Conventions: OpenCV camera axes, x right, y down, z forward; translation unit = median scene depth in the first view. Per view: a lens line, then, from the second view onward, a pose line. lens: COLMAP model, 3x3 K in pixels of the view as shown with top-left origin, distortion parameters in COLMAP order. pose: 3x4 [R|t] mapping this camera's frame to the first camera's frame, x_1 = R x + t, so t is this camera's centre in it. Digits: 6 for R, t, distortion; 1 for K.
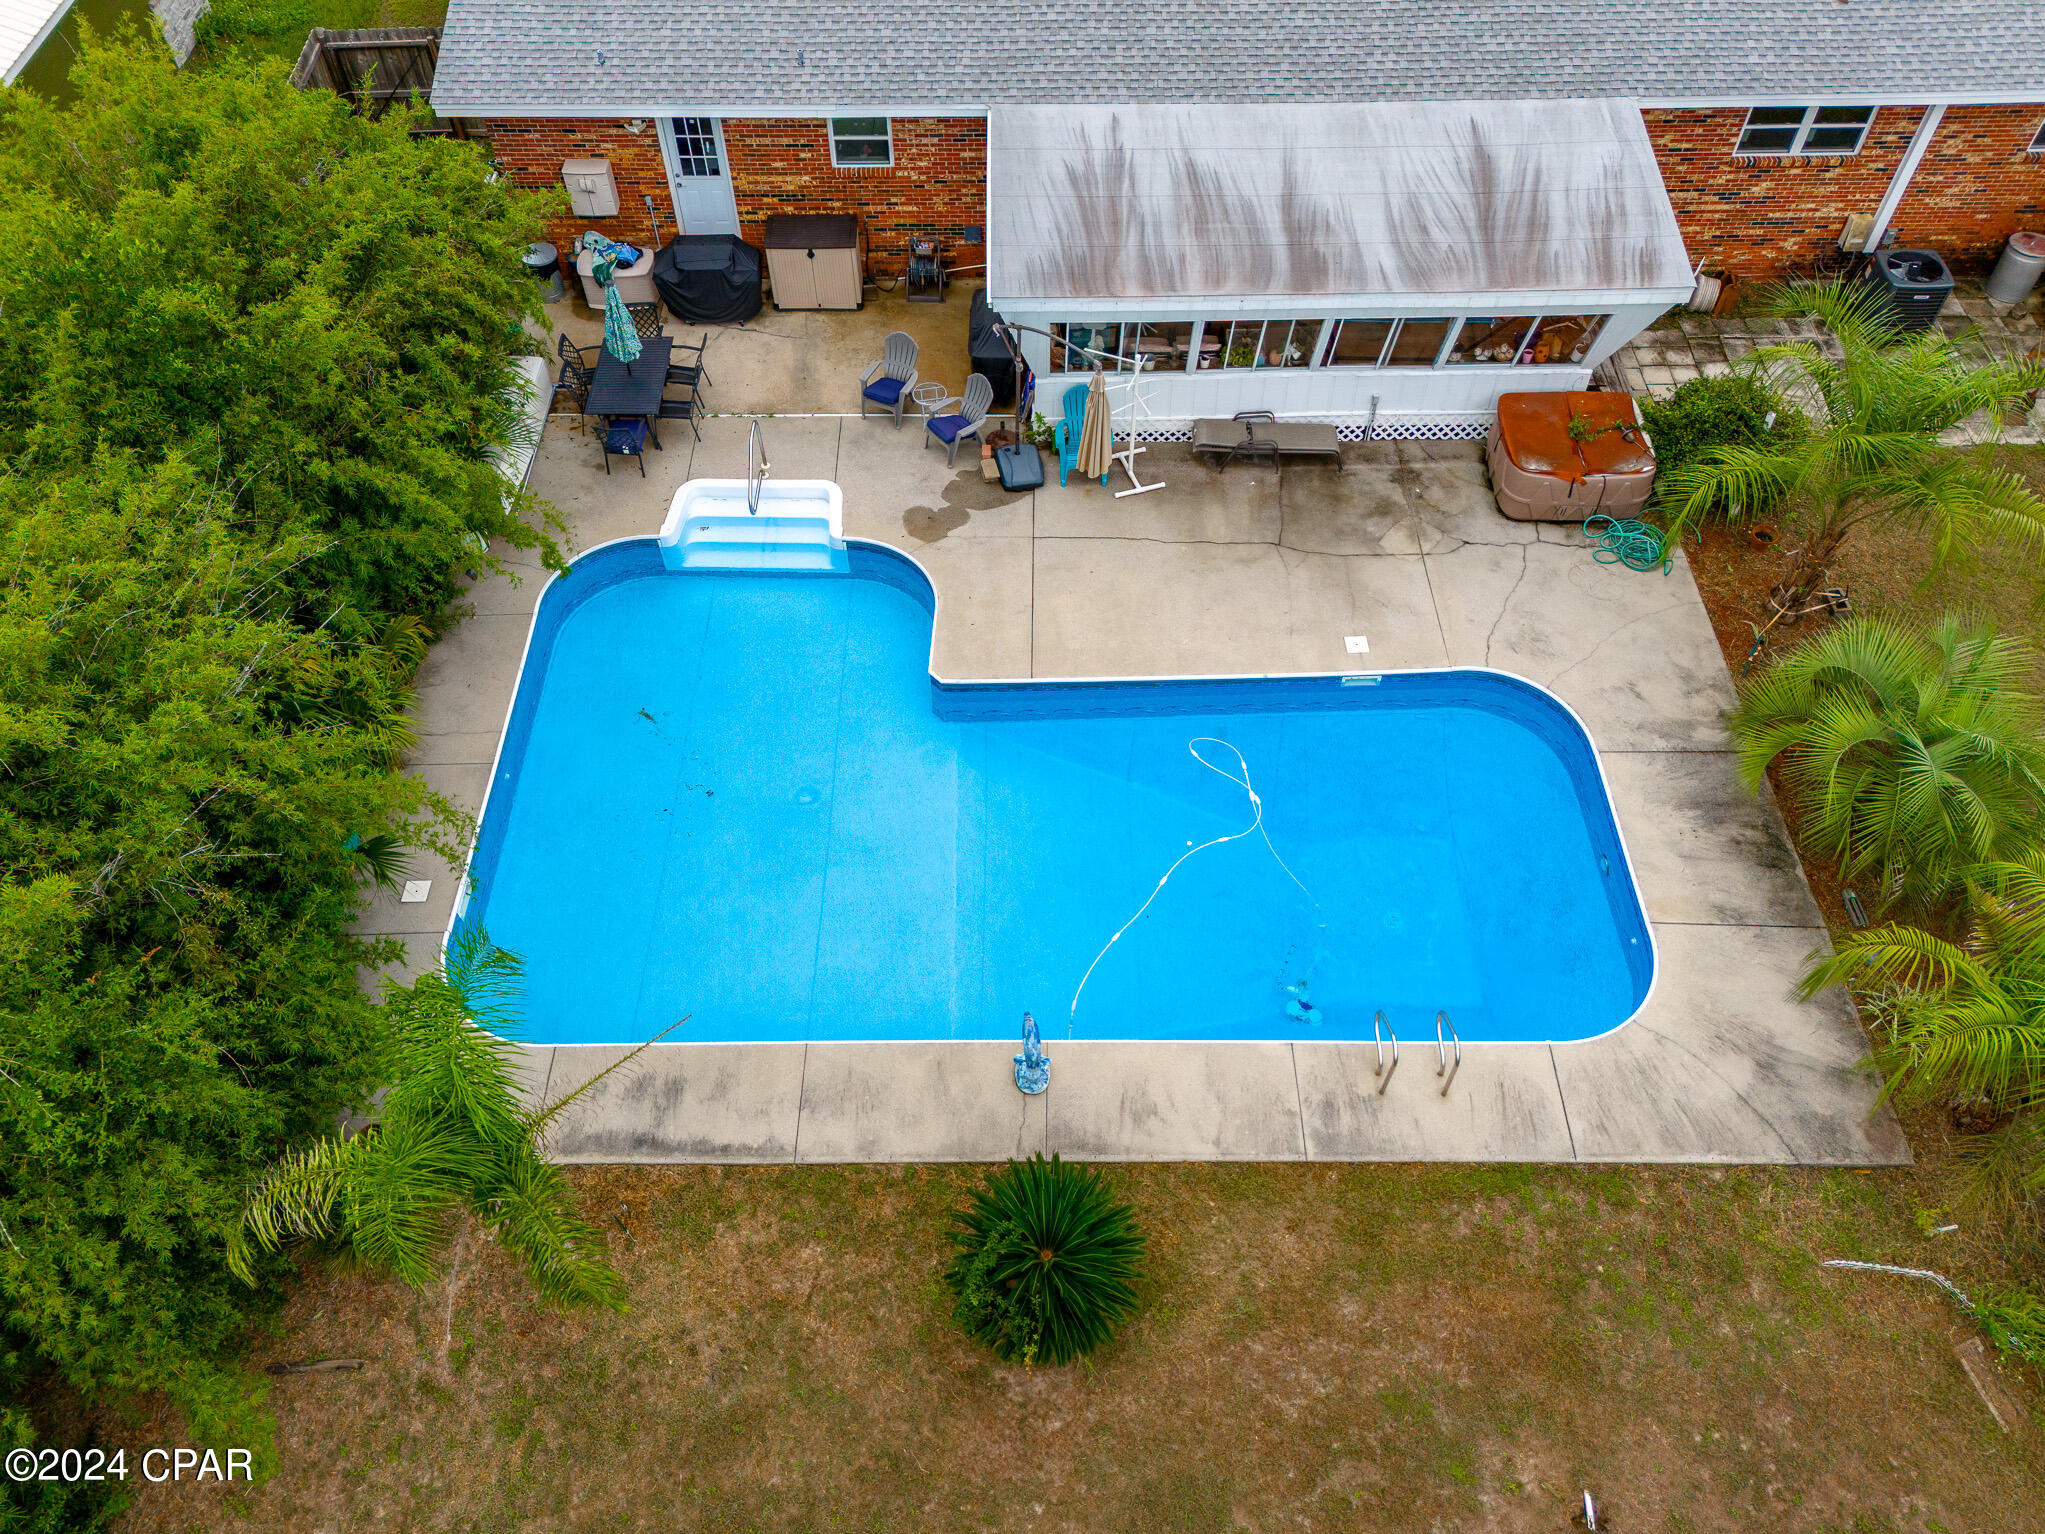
lens RADIAL K [[1513.6, 0, 1022.5], [0, 1513.6, 767.0], [0, 0, 1]] dist [0.050255, -0.052875]
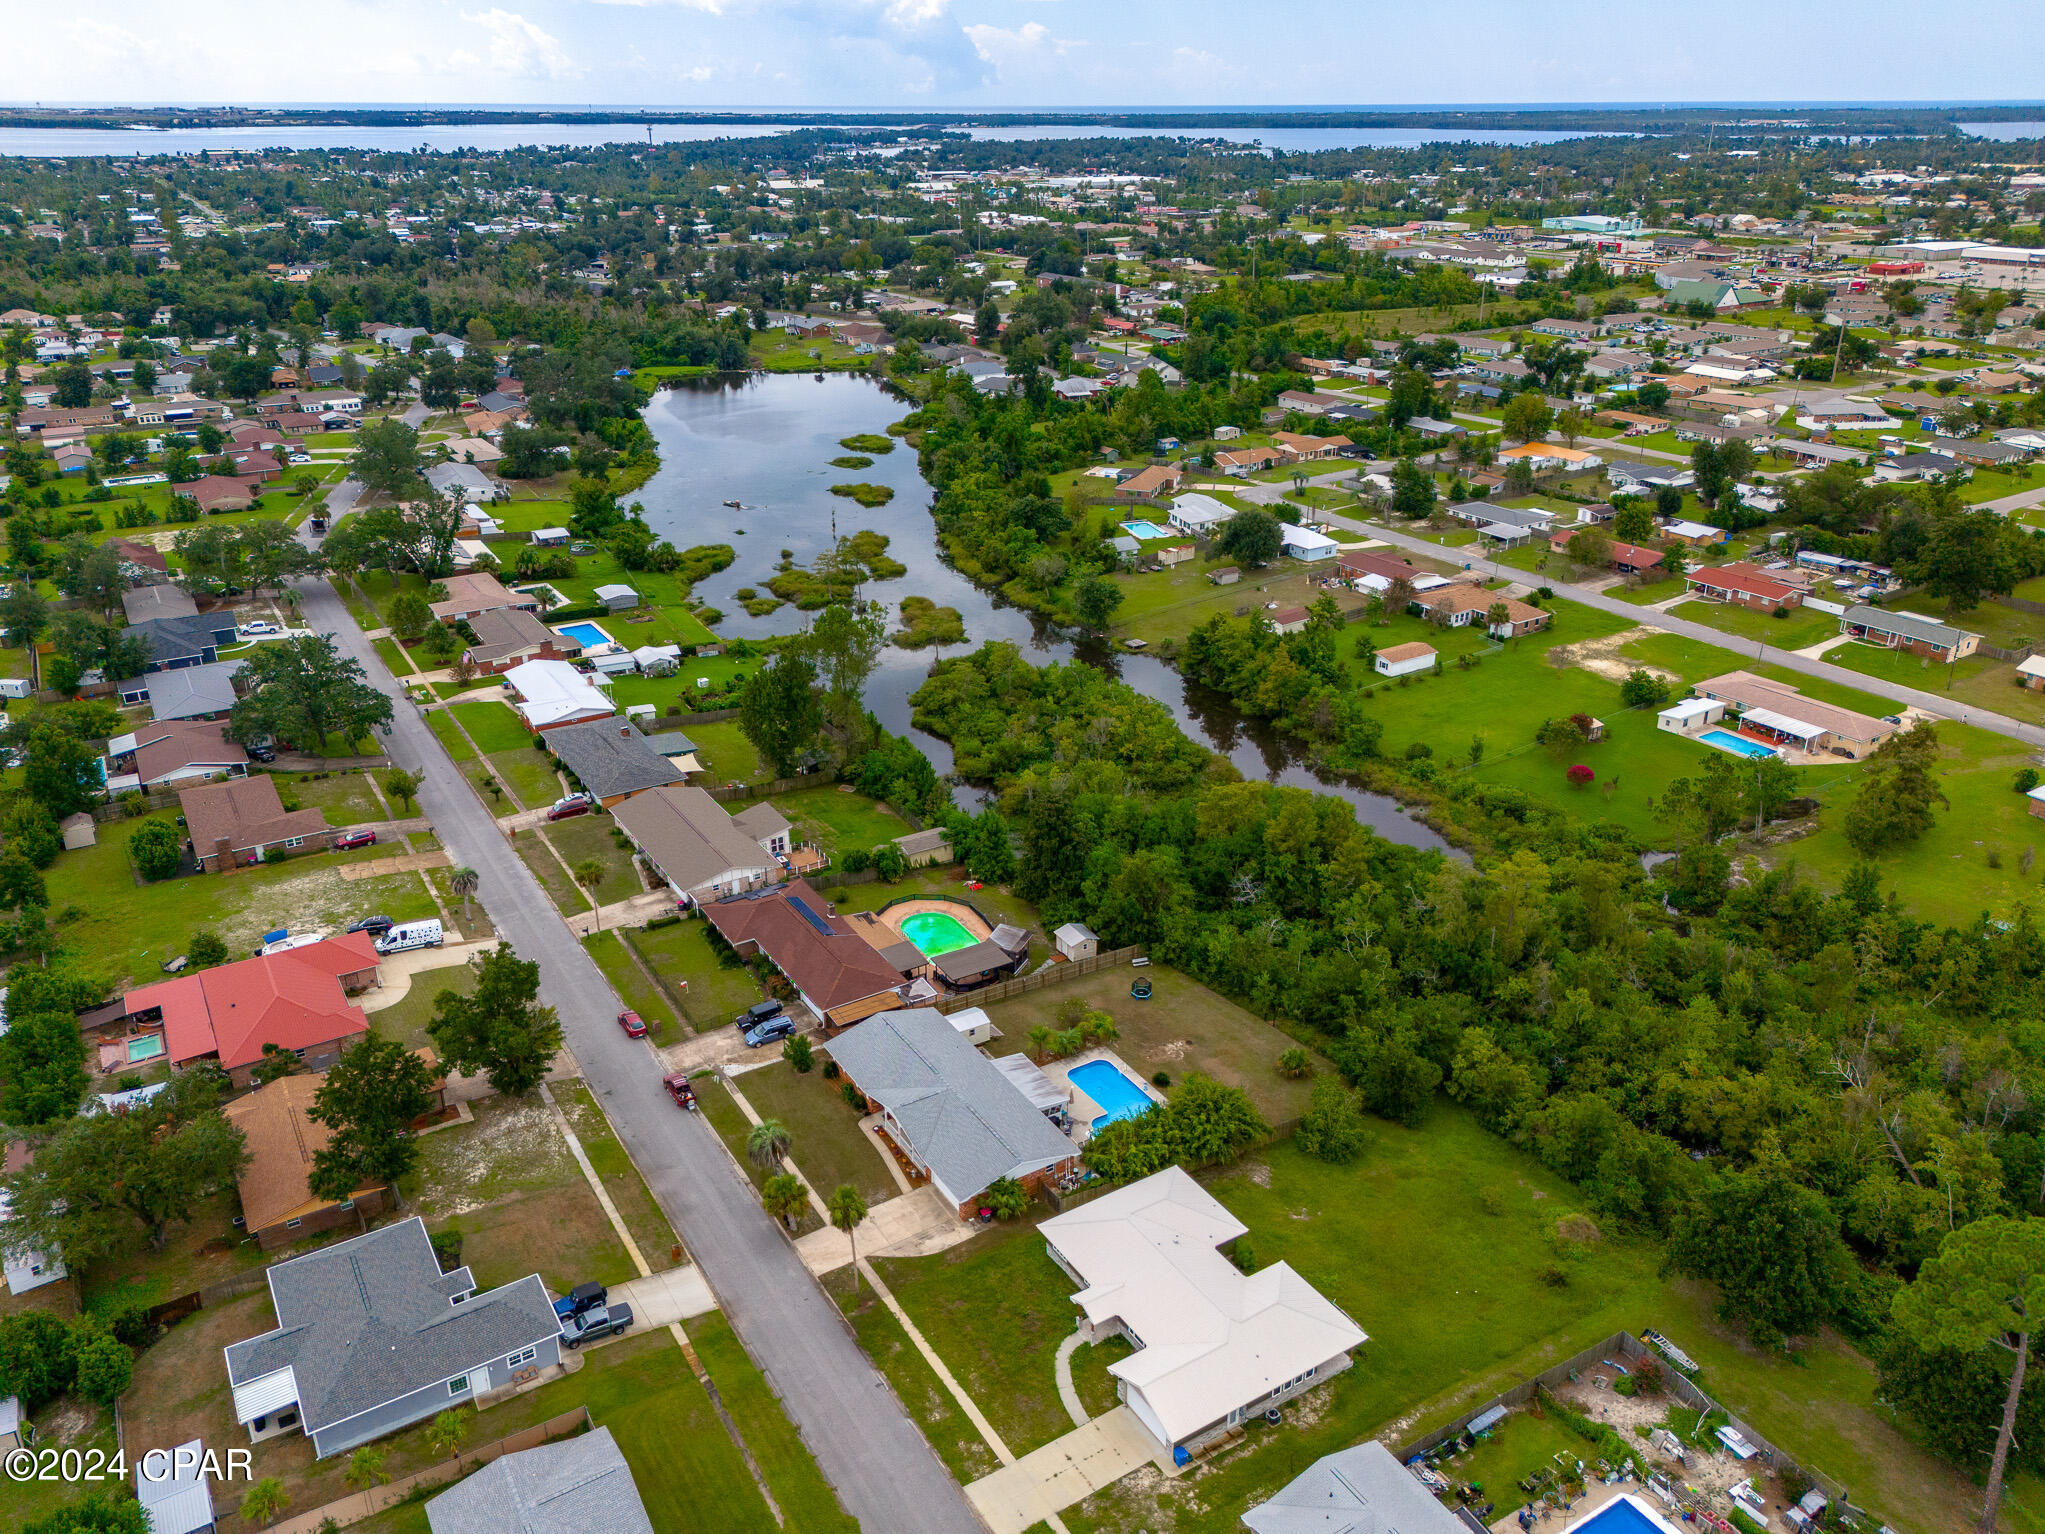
lens RADIAL K [[1510.7, 0, 1032.4], [0, 1510.7, 782.8], [0, 0, 1]] dist [0.074368, -0.075182]
pose [[-0.530410, -0.340358, 0.776416, -4.870937], [0.668099, 0.395939, 0.629981, -5.392530], [-0.521833, 0.852871, 0.017383, -0.353656]]
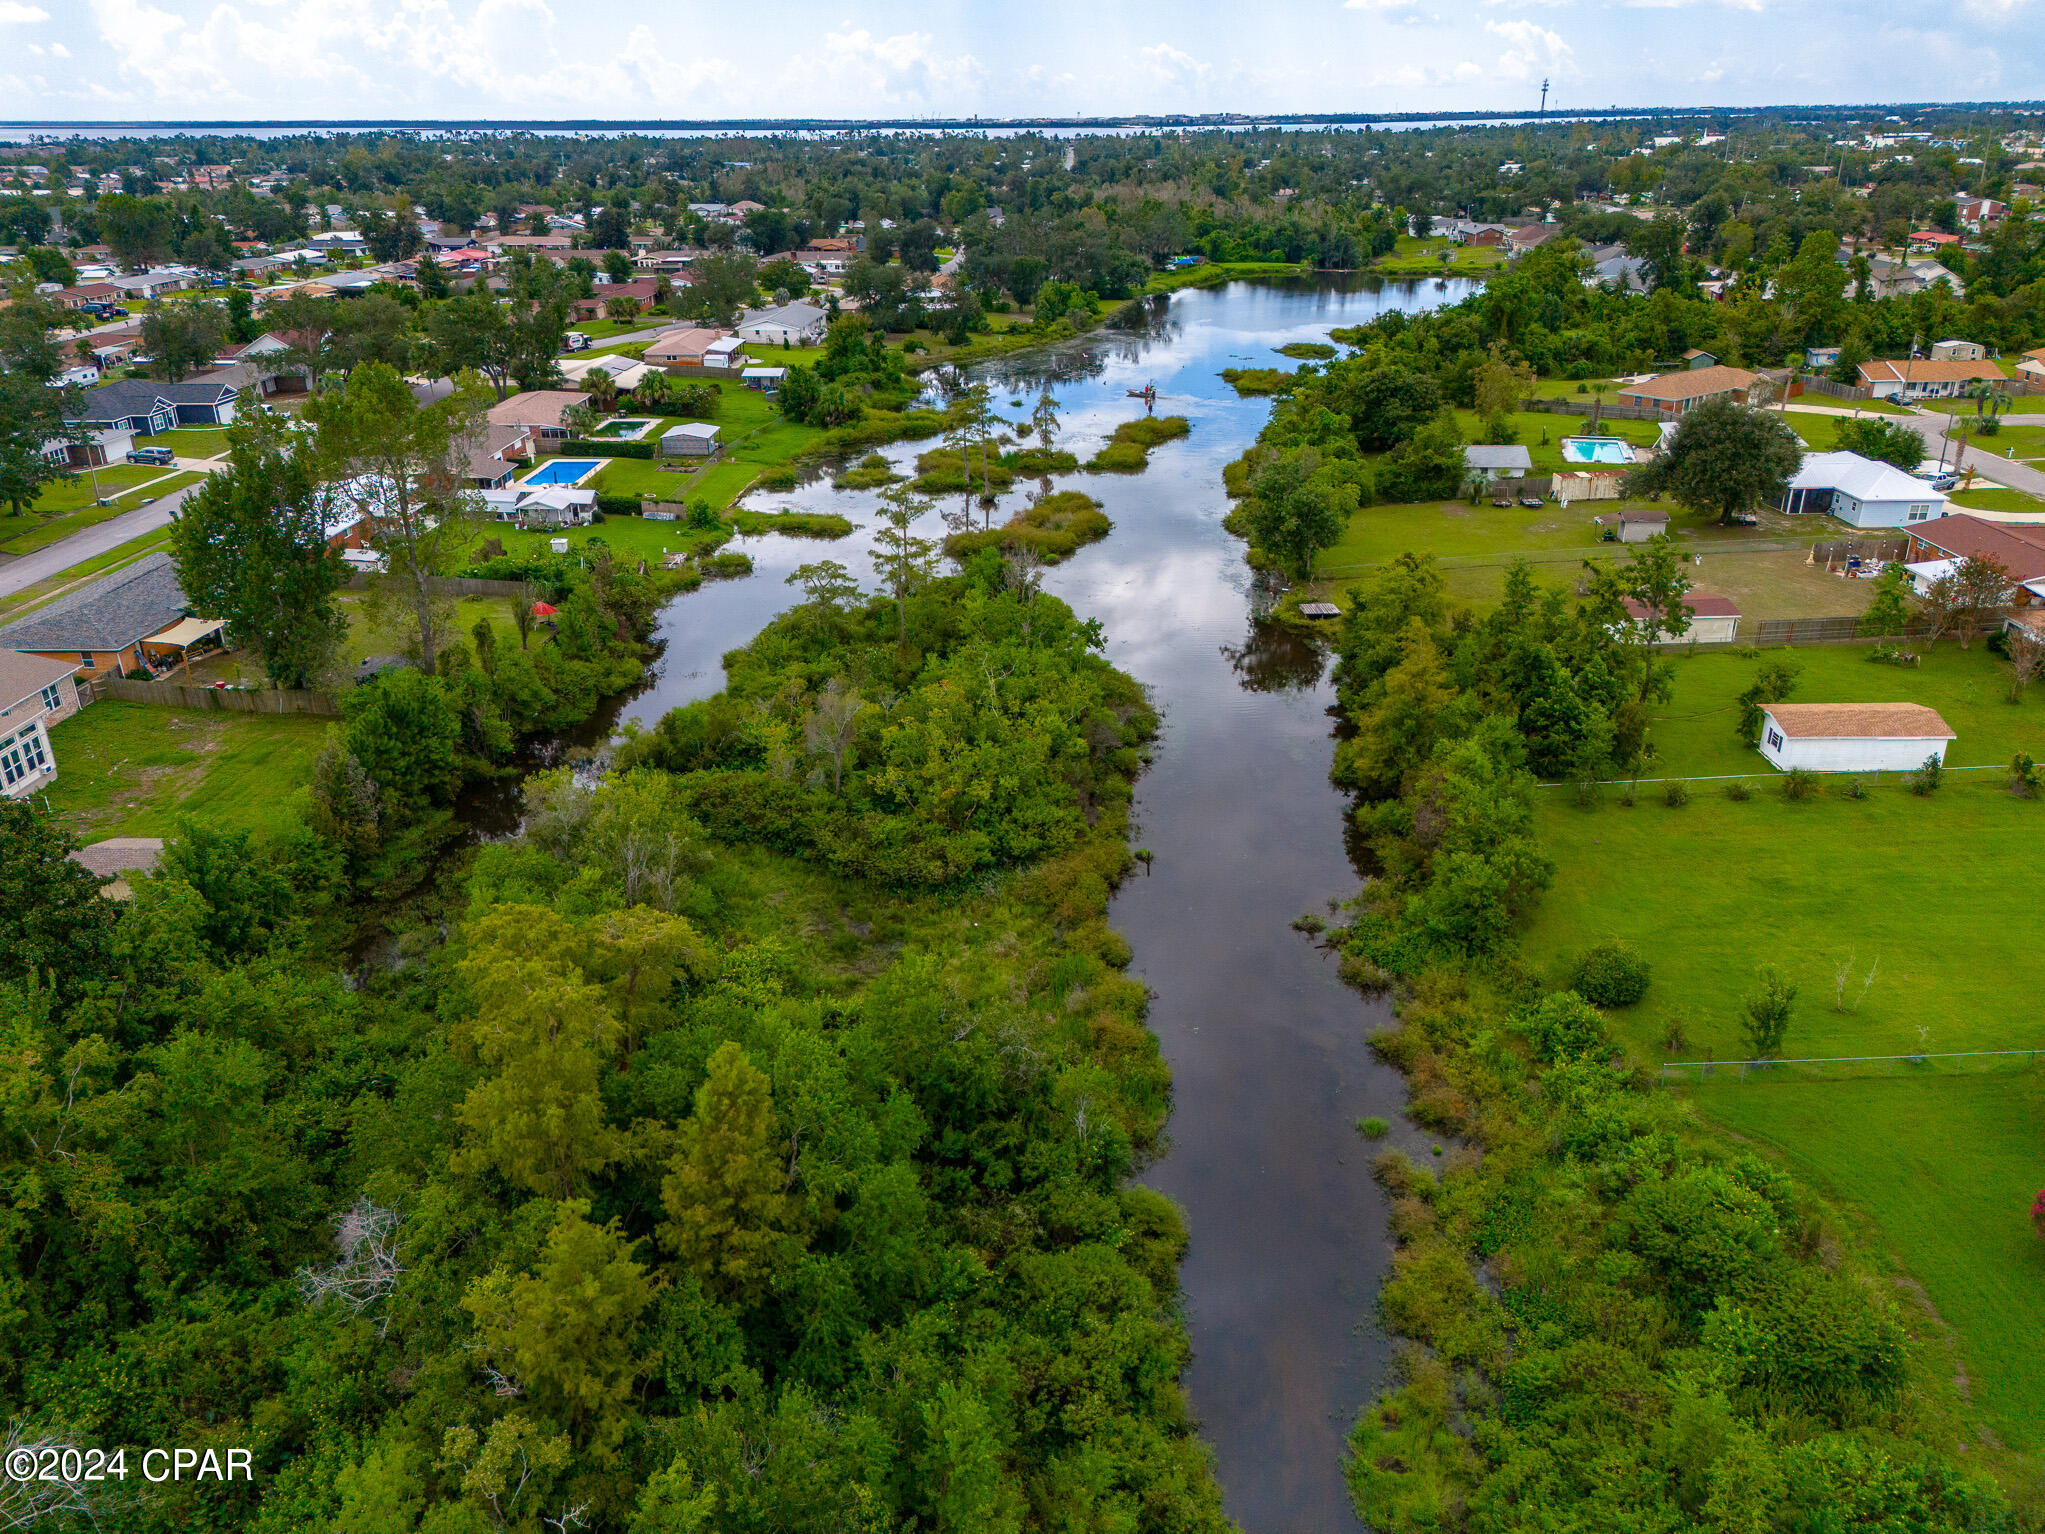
lens RADIAL K [[1495.1, 0, 1022.5], [0, 1495.1, 767.0], [0, 0, 1]] dist [0.084317, -0.085894]
pose [[0.033222, -0.387664, 0.921202, -0.948528], [0.791246, 0.573304, 0.212725, 1.230310], [-0.610595, 0.721830, 0.325784, -2.567756]]
